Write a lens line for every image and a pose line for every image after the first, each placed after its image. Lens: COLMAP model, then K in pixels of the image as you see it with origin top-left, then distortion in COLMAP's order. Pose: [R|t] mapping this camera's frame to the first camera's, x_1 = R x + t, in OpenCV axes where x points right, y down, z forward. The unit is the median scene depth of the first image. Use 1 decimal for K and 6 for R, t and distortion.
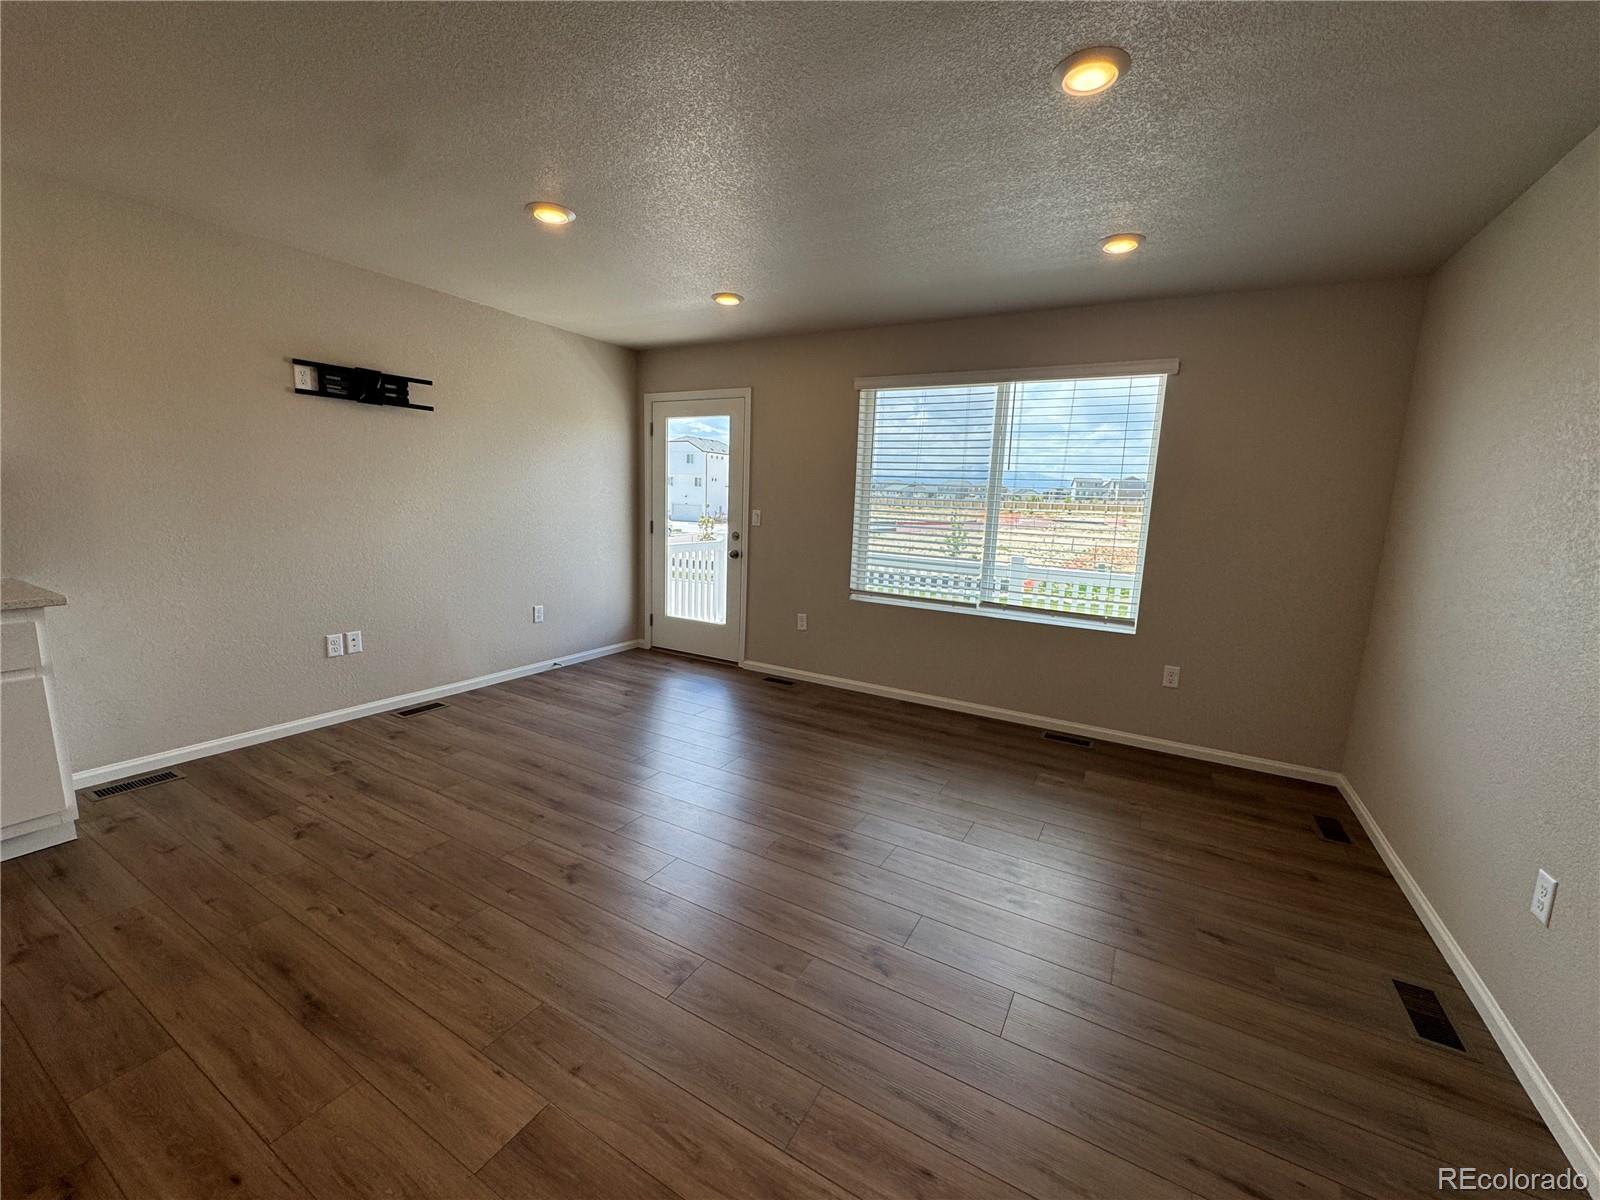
lens RADIAL K [[640.5, 0, 801.5], [0, 640.5, 604.5], [0, 0, 1]] dist [-0.001946, -0.000893]
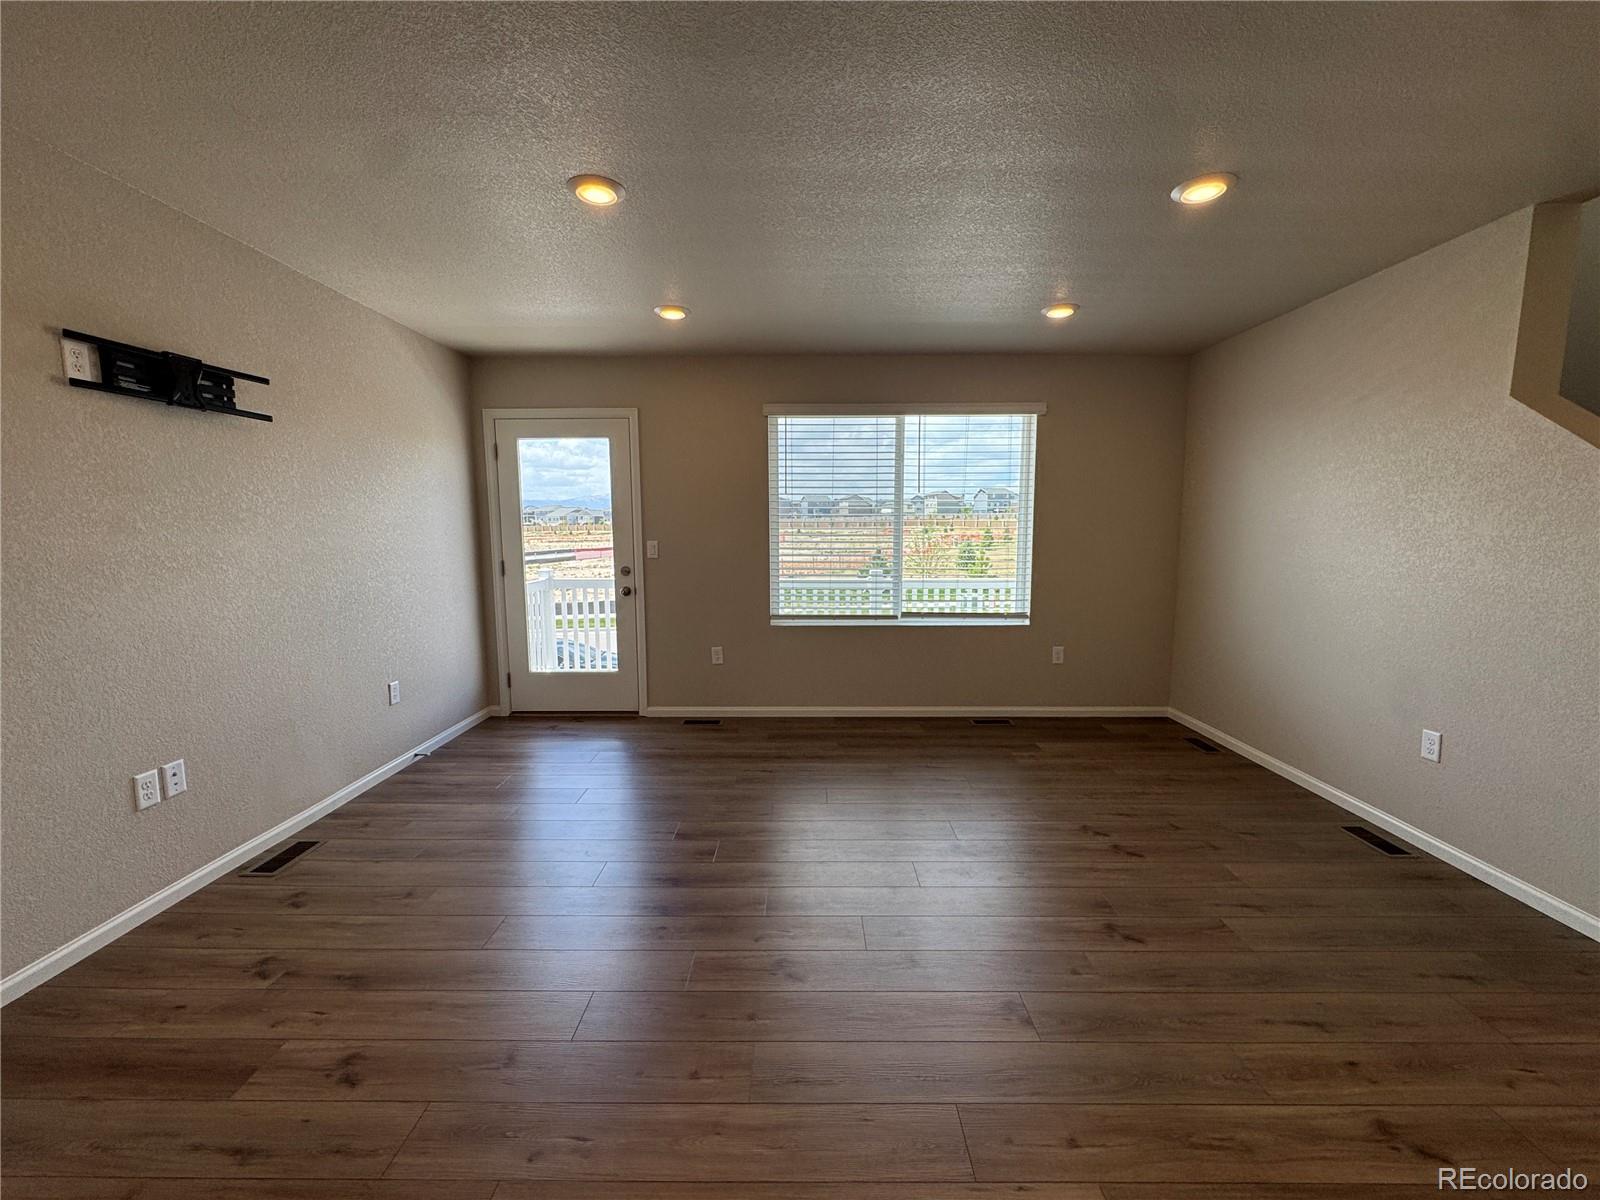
lens RADIAL K [[640.5, 0, 801.5], [0, 640.5, 604.5], [0, 0, 1]] dist [-0.001946, -0.000893]
pose [[0.871498, -0.099677, 0.480162, -0.422666], [0.116987, 0.993114, -0.006172, -0.034025], [-0.476241, 0.061552, 0.877158, 0.130401]]
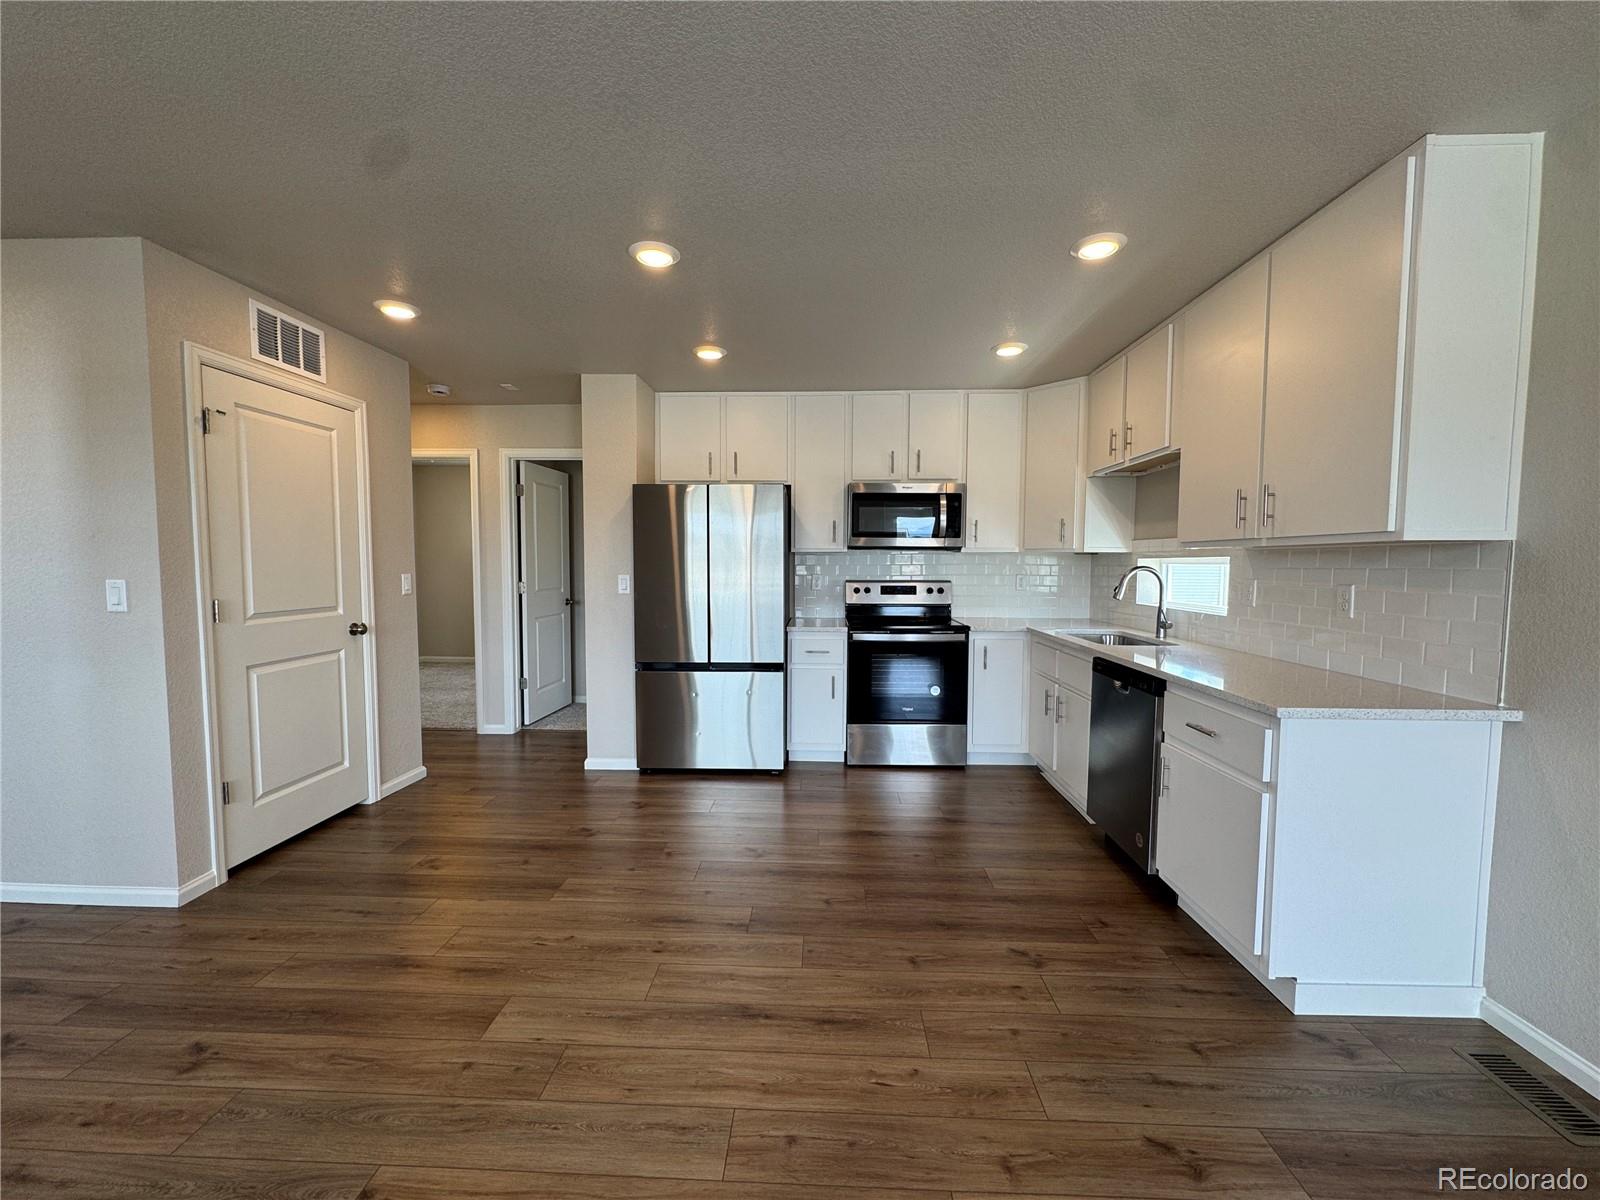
lens RADIAL K [[640.5, 0, 801.5], [0, 640.5, 604.5], [0, 0, 1]] dist [-0.001946, -0.000893]
pose [[-0.887896, -0.013747, -0.459839, -0.138149], [-0.115606, 0.974146, 0.194100, -0.130893], [0.445282, 0.225501, -0.866529, 0.809657]]
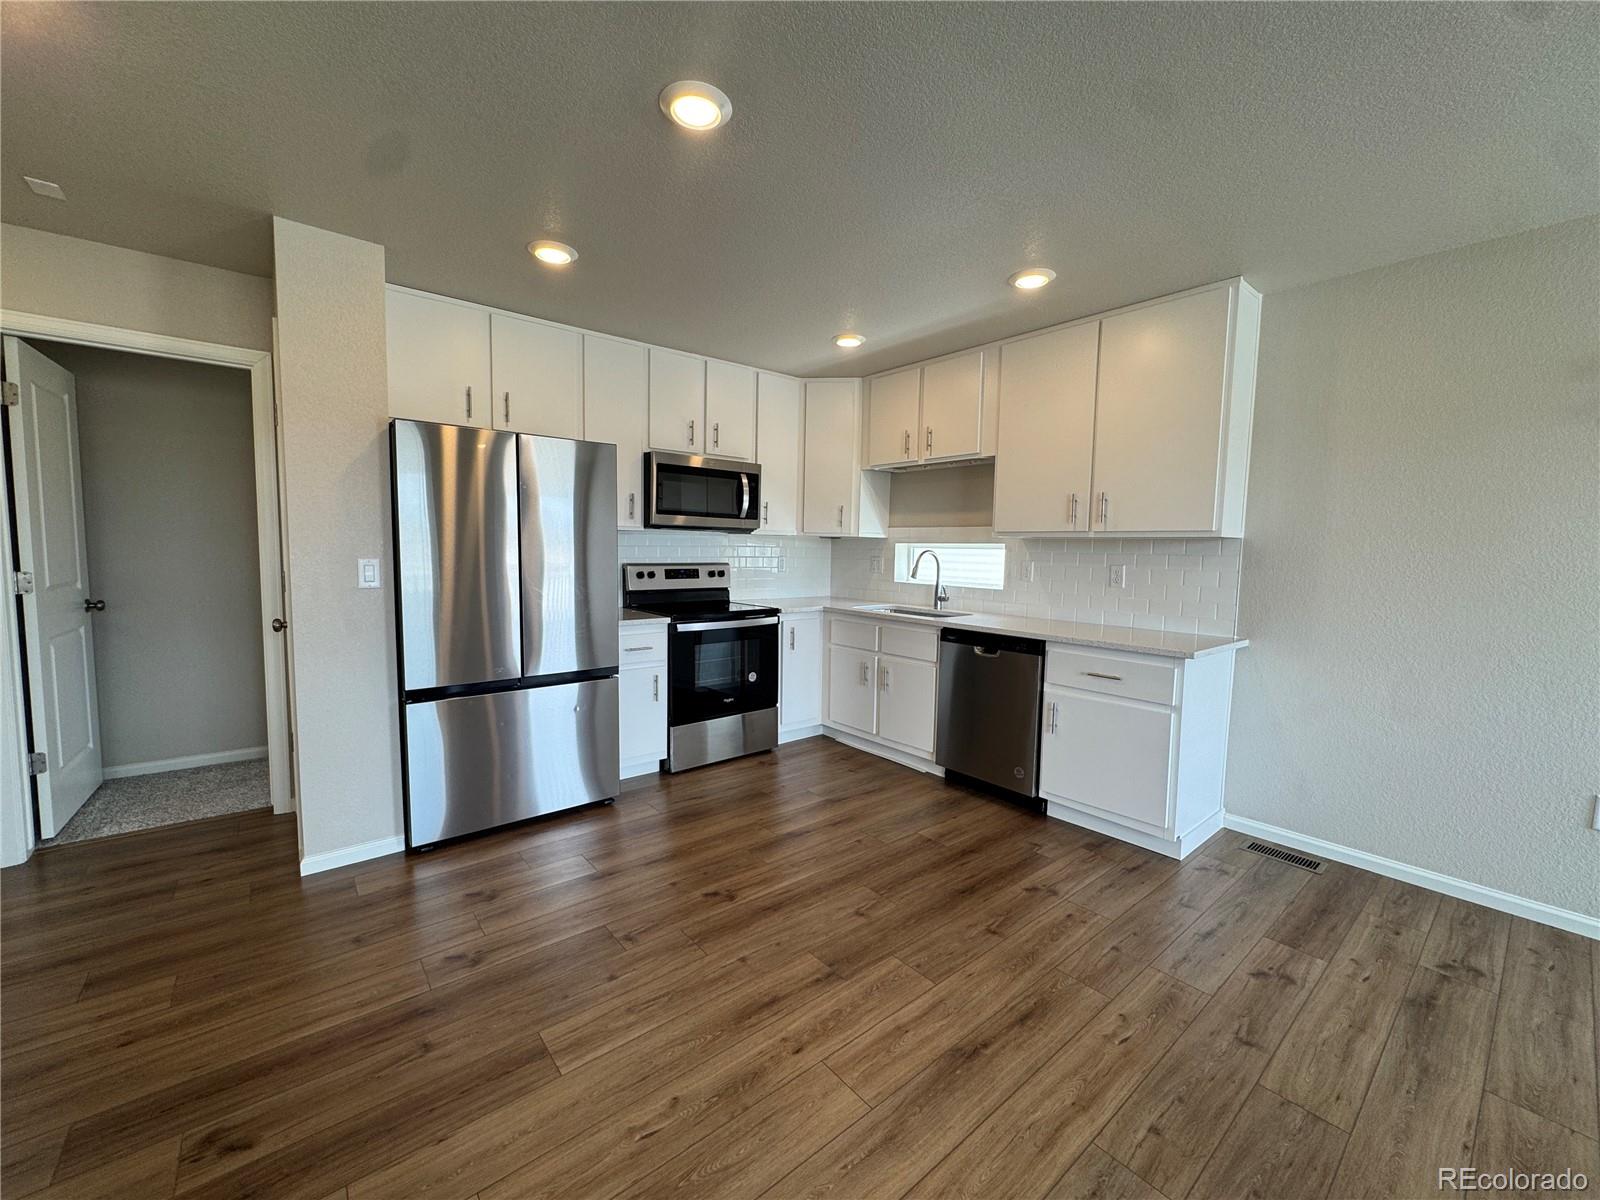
lens RADIAL K [[640.5, 0, 801.5], [0, 640.5, 604.5], [0, 0, 1]] dist [-0.001946, -0.000893]
pose [[-0.354763, 0.037862, -0.934189, 0.108238], [-0.186841, 0.976154, 0.110516, -0.052989], [0.916097, 0.213752, -0.339229, 0.413643]]
